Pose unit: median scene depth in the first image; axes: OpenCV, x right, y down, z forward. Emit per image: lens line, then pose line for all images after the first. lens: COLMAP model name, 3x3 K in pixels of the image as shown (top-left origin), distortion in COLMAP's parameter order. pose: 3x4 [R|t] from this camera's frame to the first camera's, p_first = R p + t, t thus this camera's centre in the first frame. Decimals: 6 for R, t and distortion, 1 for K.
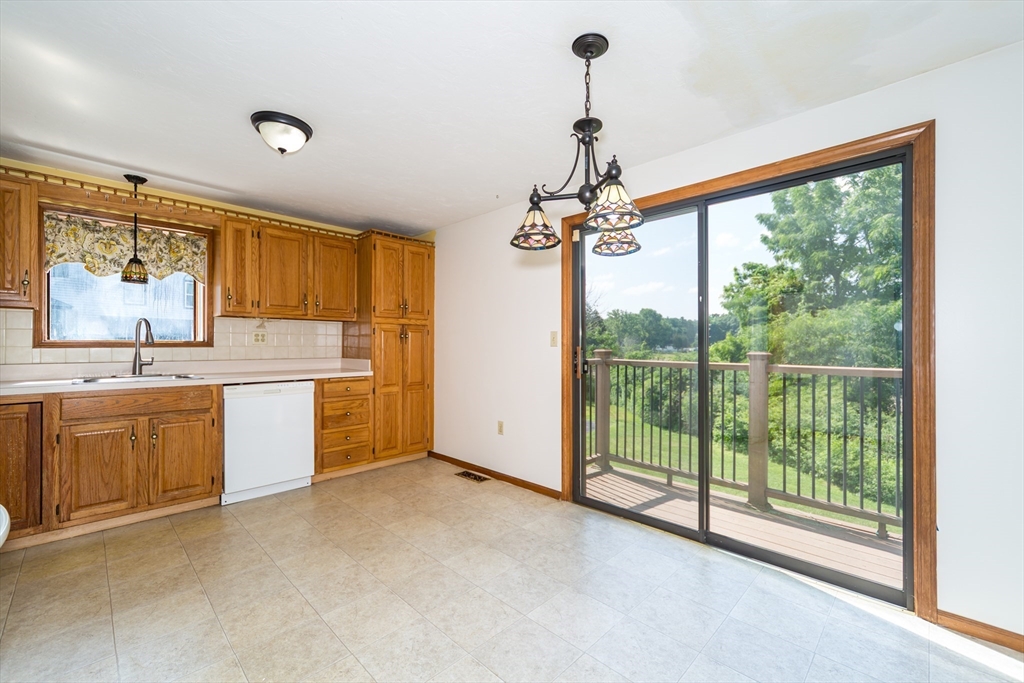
lens RADIAL K [[424.3, 0, 515.2], [0, 424.3, 345.2], [0, 0, 1]] dist [0.004310, -0.000282]
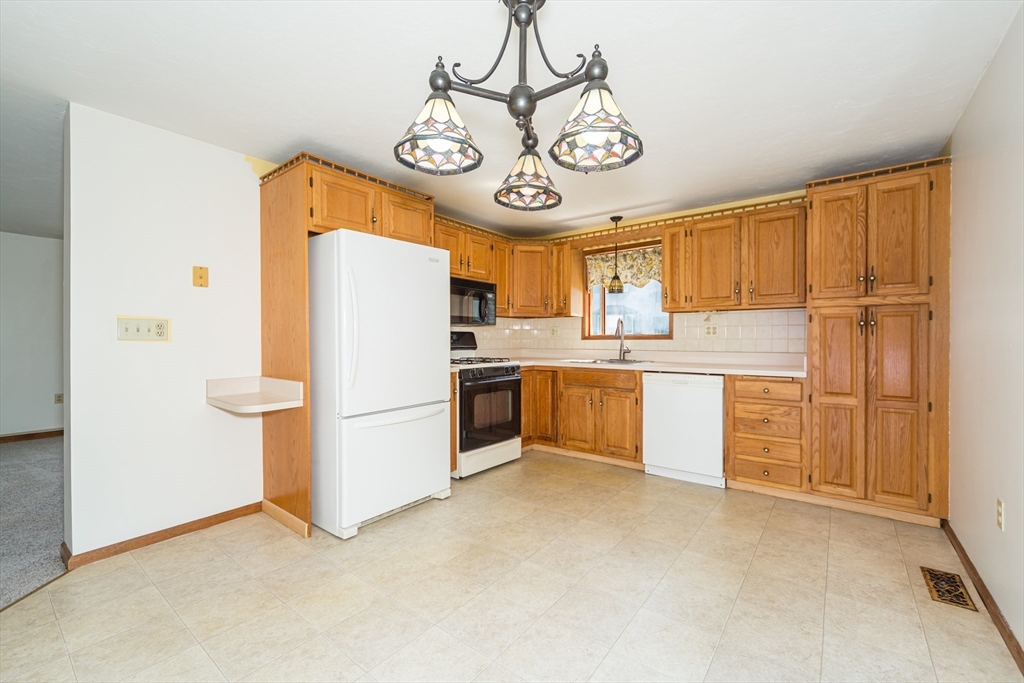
lens RADIAL K [[424.3, 0, 510.8], [0, 424.3, 340.5], [0, 0, 1]] dist [0.004310, -0.000282]
pose [[0.107345, 0.002127, -0.994220, 0.401785], [0.000058, 0.999998, 0.002146, 0.004668], [0.994222, -0.000288, 0.107345, 0.451445]]
